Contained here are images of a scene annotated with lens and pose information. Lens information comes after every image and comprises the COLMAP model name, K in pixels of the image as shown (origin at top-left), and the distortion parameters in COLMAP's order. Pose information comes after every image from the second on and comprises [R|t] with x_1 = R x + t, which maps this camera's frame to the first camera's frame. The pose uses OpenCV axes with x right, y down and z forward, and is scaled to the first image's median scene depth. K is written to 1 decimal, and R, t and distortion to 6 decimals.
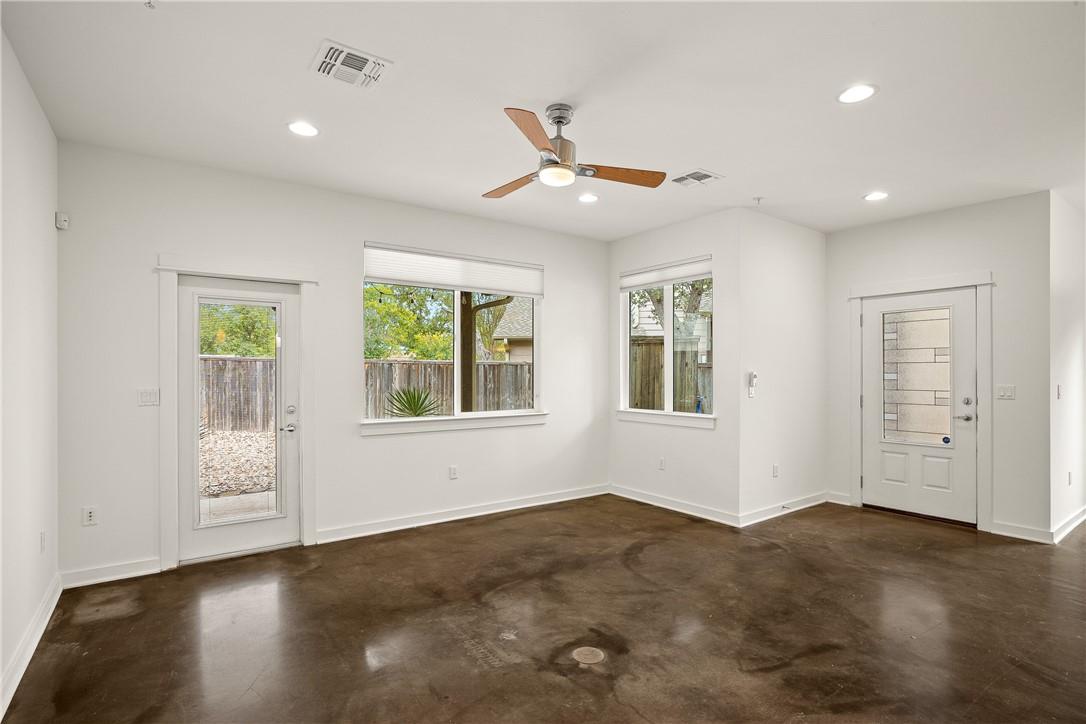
lens RADIAL K [[538.0, 0, 540.5], [0, 538.0, 371.4], [0, 0, 1]] dist [-0.032108, 0.014392]
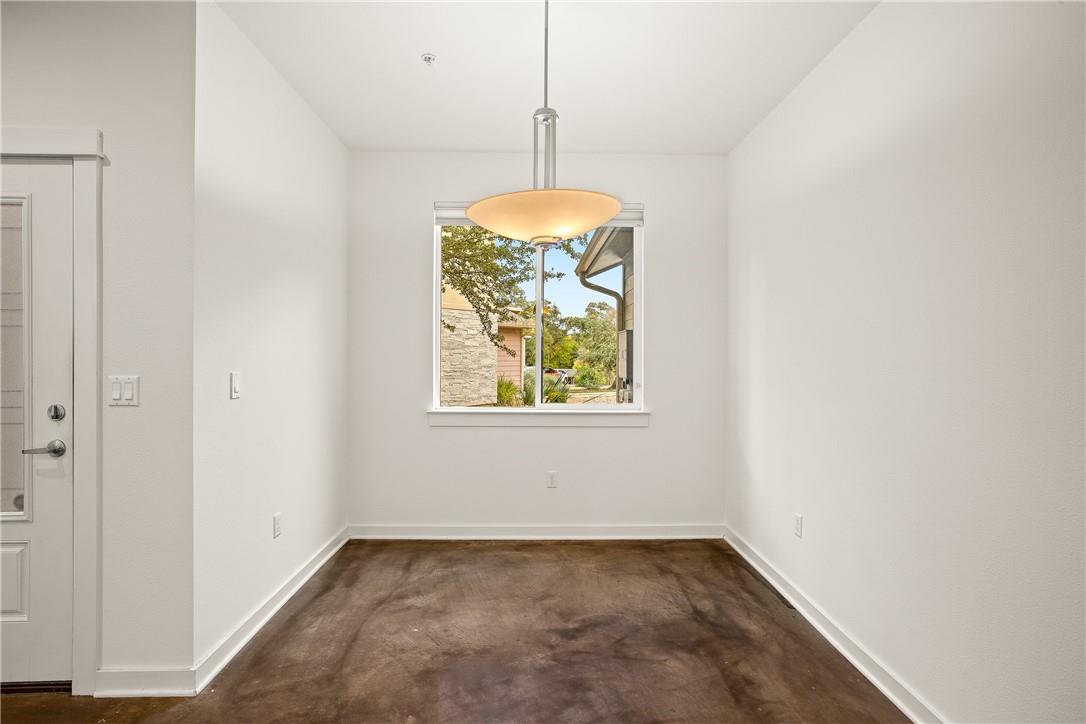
lens RADIAL K [[567.5, 0, 544.7], [0, 567.5, 356.3], [0, 0, 1]] dist [-0.025682, 0.013092]
pose [[0.562606, -0.001443, 0.826724, 0.678093], [-0.005186, 0.999973, 0.005275, 0.003491], [-0.826709, -0.007255, 0.562583, 0.407936]]
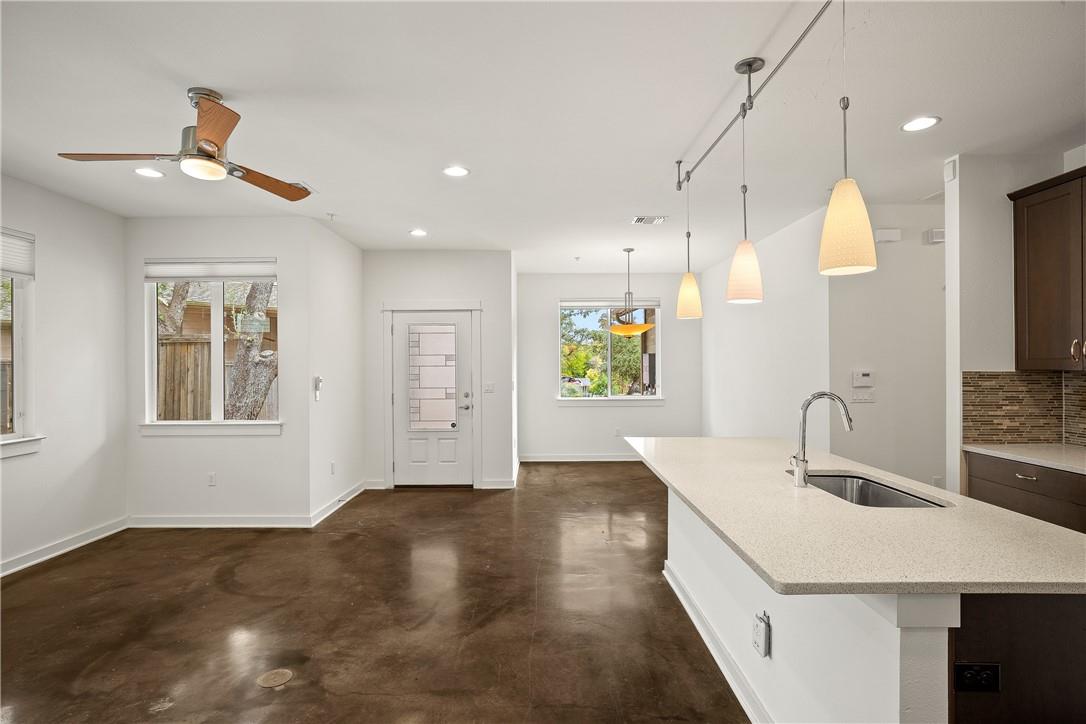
lens RADIAL K [[567.5, 0, 545.7], [0, 567.5, 361.2], [0, 0, 1]] dist [-0.025682, 0.013092]
pose [[0.577932, -0.000177, 0.816085, -0.272817], [0.004450, 0.999986, -0.002935, -0.026097], [-0.816073, 0.005328, 0.577925, -0.002333]]
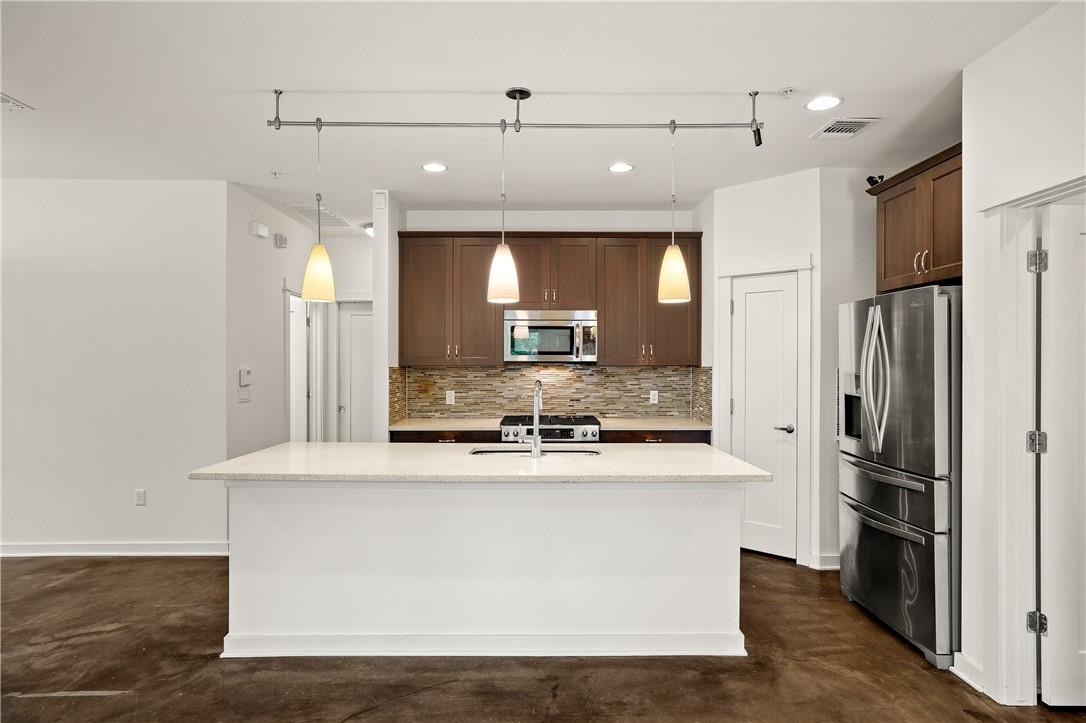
lens RADIAL K [[610.2, 0, 545.4], [0, 610.2, 363.4], [0, 0, 1]] dist [-0.027439, 0.024423]
pose [[-0.817590, -0.001487, 0.575799, -0.110182], [-0.000902, 0.999999, 0.001301, -0.018749], [-0.575800, 0.000544, -0.817590, 0.716869]]
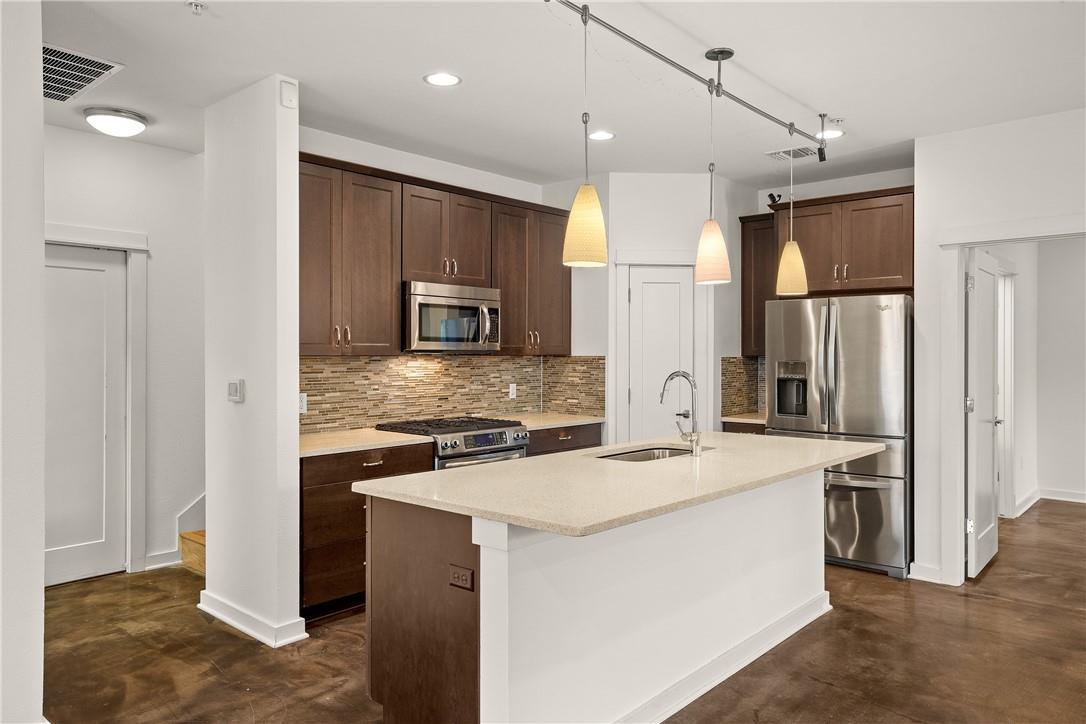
lens RADIAL K [[739.2, 0, 547.6], [0, 739.2, 354.8], [0, 0, 1]] dist [0.006657, 0.014221]
pose [[-0.976035, 0.000093, -0.217612, 0.665299], [-0.000675, 0.999994, 0.003455, -0.017956], [0.217611, 0.003519, -0.976029, 0.878206]]
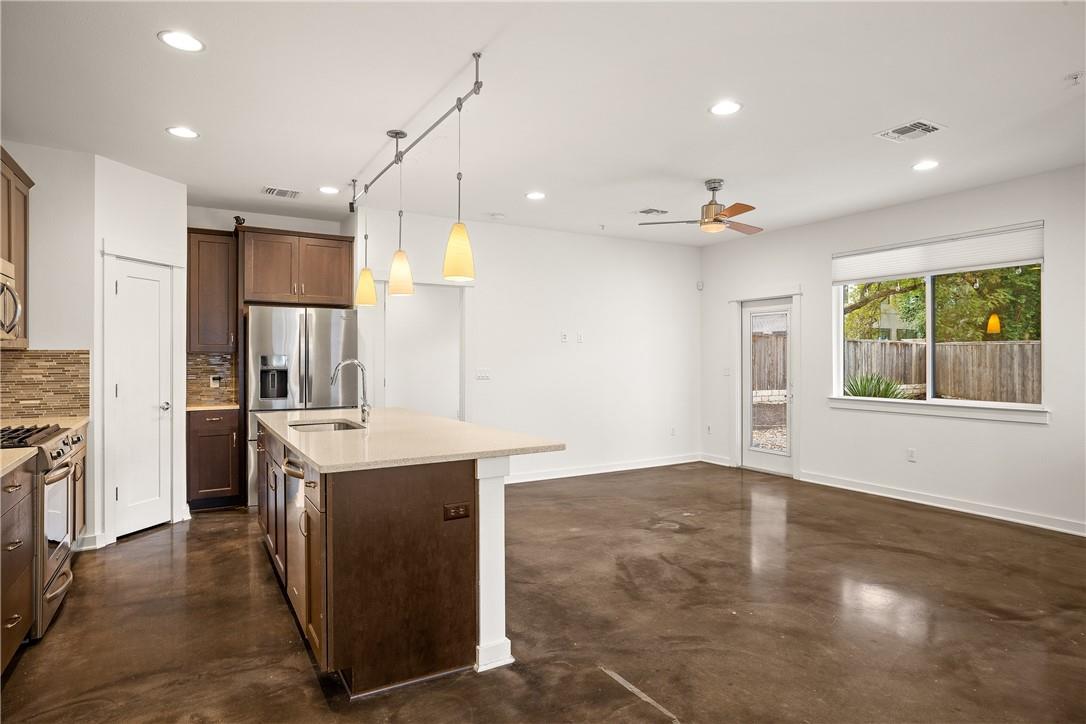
lens RADIAL K [[610.2, 0, 539.8], [0, 610.2, 355.4], [0, 0, 1]] dist [-0.027439, 0.024423]
pose [[-0.097613, -0.003537, -0.995218, 1.196287], [0.000536, 0.999993, -0.003607, 0.001226], [0.995224, -0.000886, -0.097611, 0.458631]]
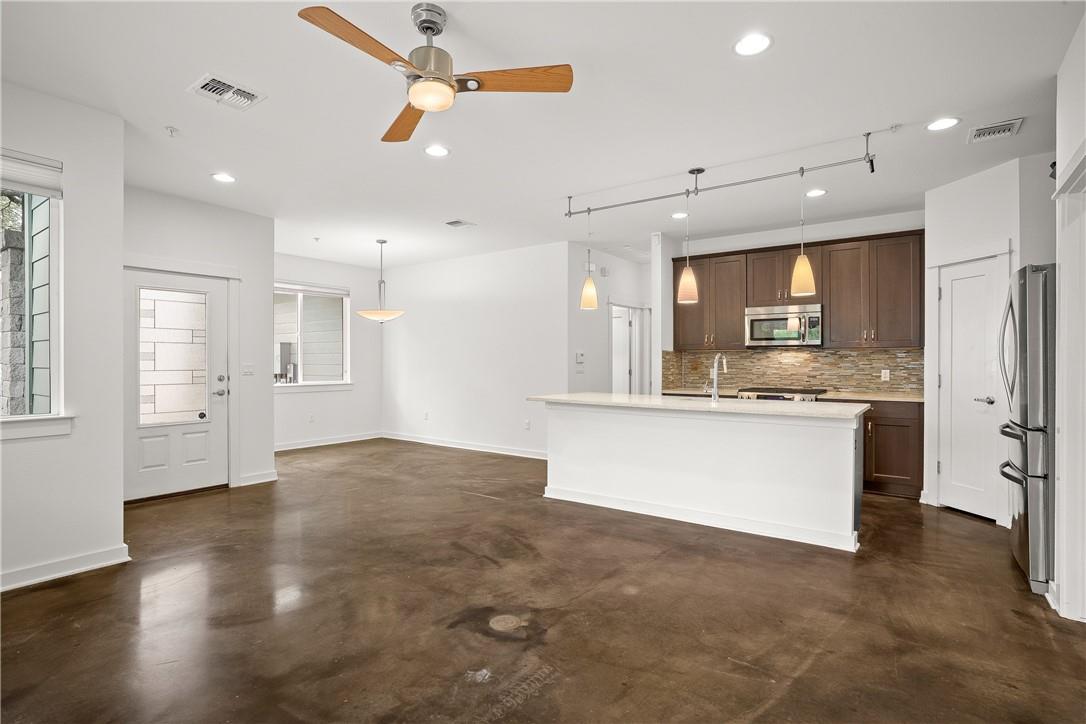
lens RADIAL K [[538.0, 0, 545.9], [0, 538.0, 362.3], [0, 0, 1]] dist [-0.032108, 0.014392]
pose [[-0.313353, -0.000297, 0.949637, -0.526504], [-0.000809, 1.000000, 0.000046, 0.021982], [-0.949636, -0.000754, -0.313353, 0.730807]]
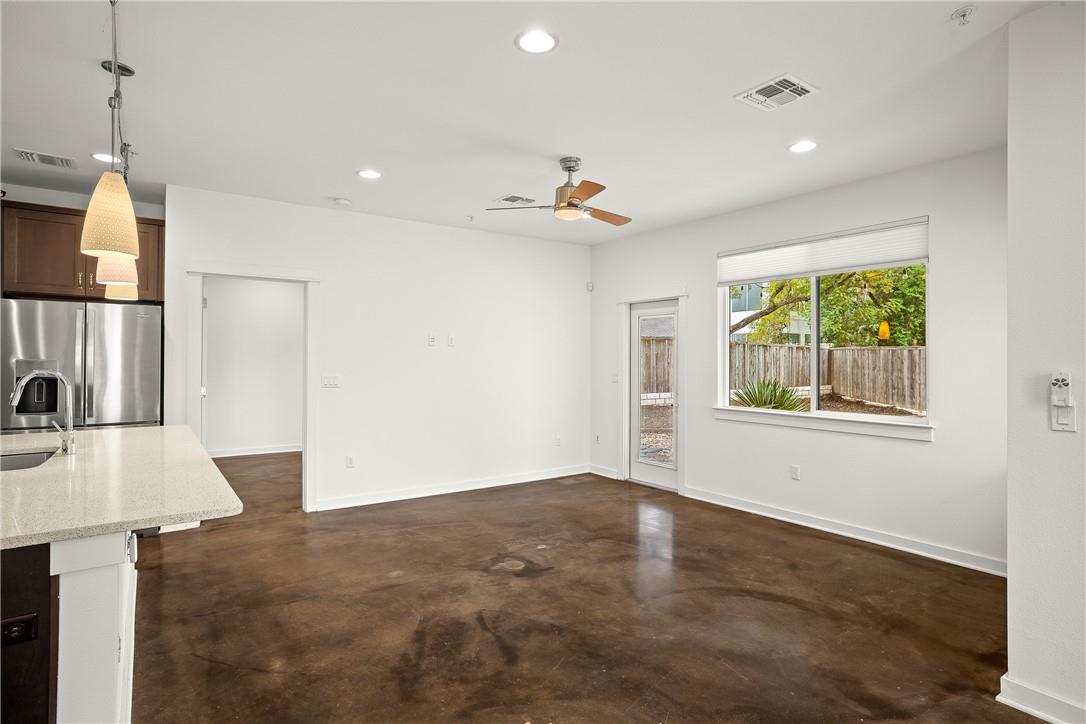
lens RADIAL K [[567.5, 0, 539.7], [0, 567.5, 353.2], [0, 0, 1]] dist [-0.025682, 0.013092]
pose [[-0.009867, -0.009152, -0.999909, 0.937071], [-0.004444, 0.999949, -0.009109, -0.010313], [0.999941, 0.004353, -0.009907, 0.635636]]
